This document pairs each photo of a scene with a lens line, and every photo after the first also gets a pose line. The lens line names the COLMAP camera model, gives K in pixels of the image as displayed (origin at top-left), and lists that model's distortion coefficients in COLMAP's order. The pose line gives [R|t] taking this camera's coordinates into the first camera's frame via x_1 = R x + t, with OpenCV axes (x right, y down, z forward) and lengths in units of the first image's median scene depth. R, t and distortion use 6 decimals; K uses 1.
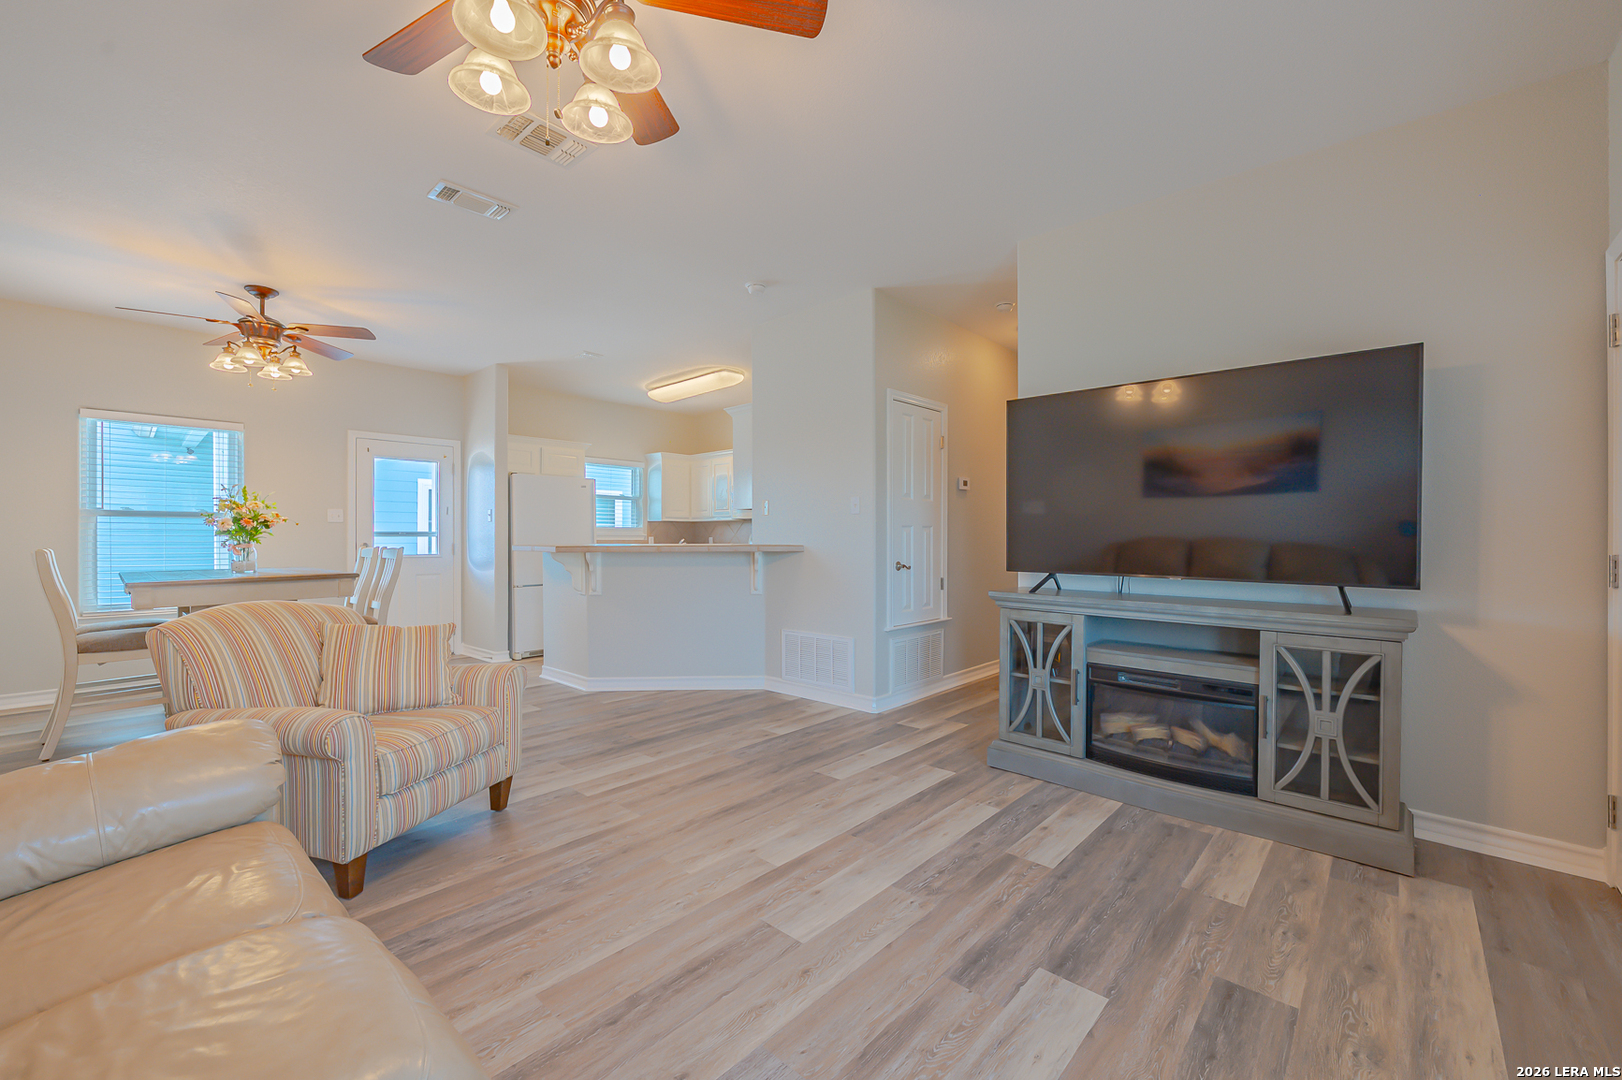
lens RADIAL K [[667.2, 0, 802.4], [0, 667.2, 539.5], [0, 0, 1]] dist [-0.002434, -0.000113]
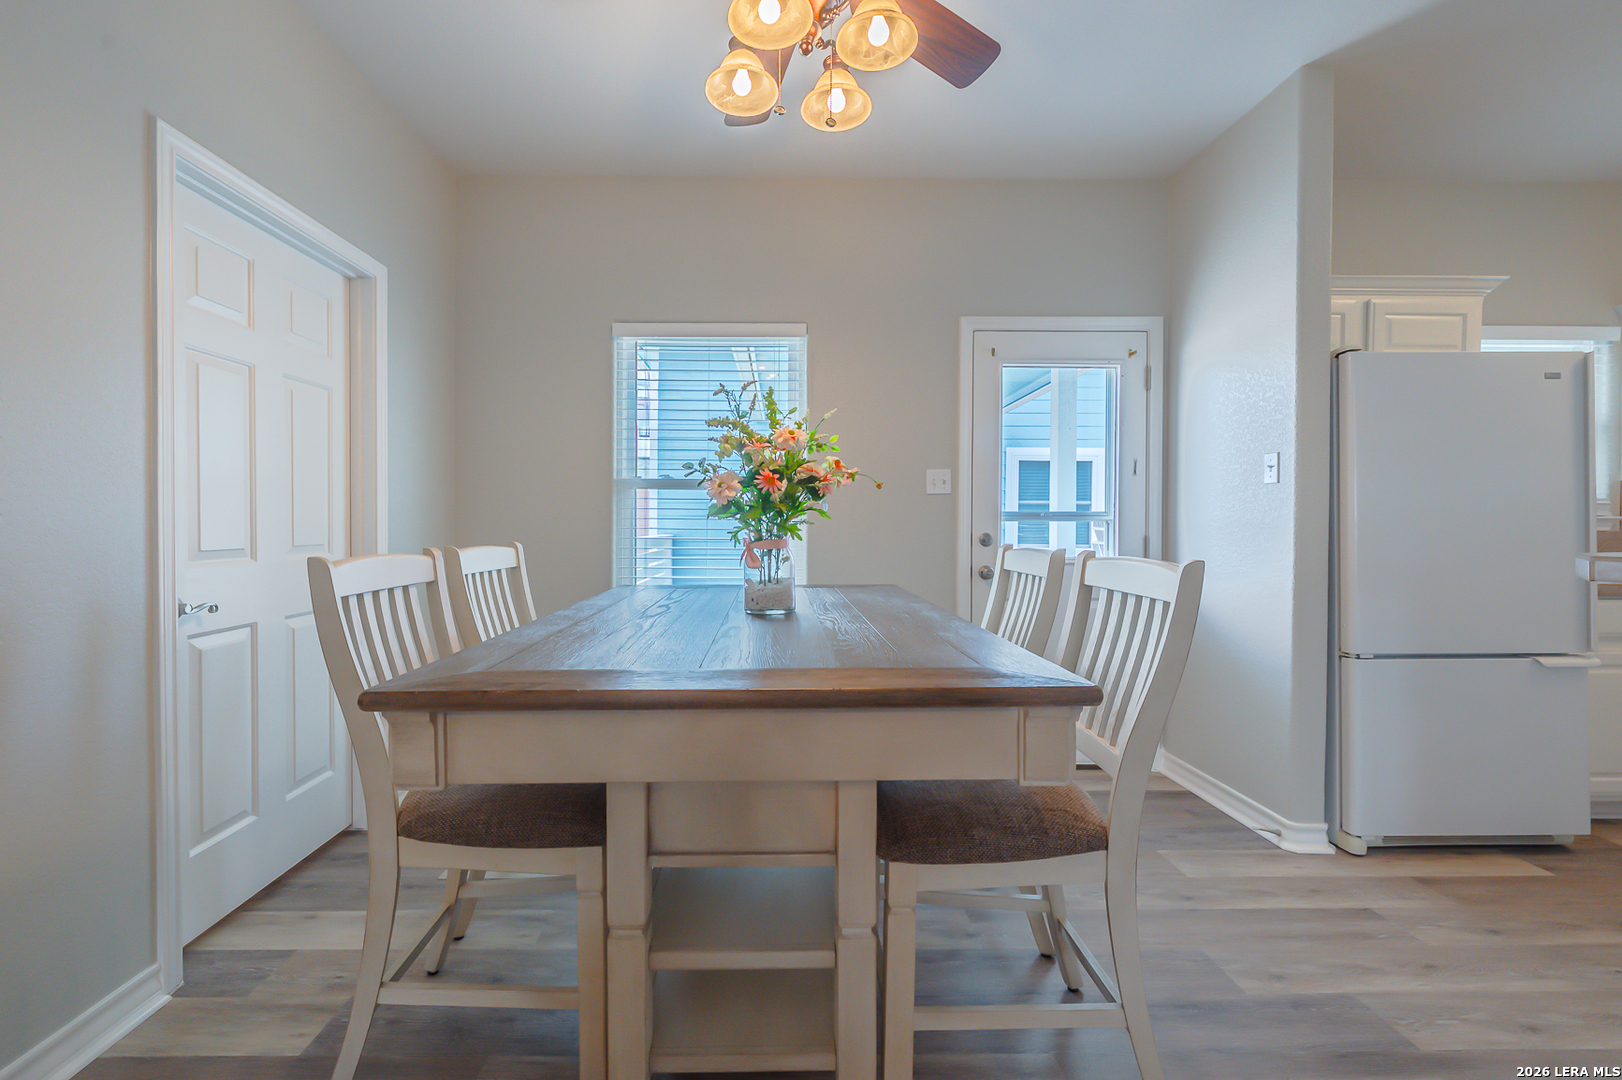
lens RADIAL K [[667.2, 0, 800.9], [0, 667.2, 530.5], [0, 0, 1]] dist [-0.002434, -0.000113]
pose [[0.713521, 0.012179, -0.700528, -0.531243], [-0.004774, 0.999910, 0.012521, -0.002830], [0.700617, -0.005590, 0.713516, 0.708642]]
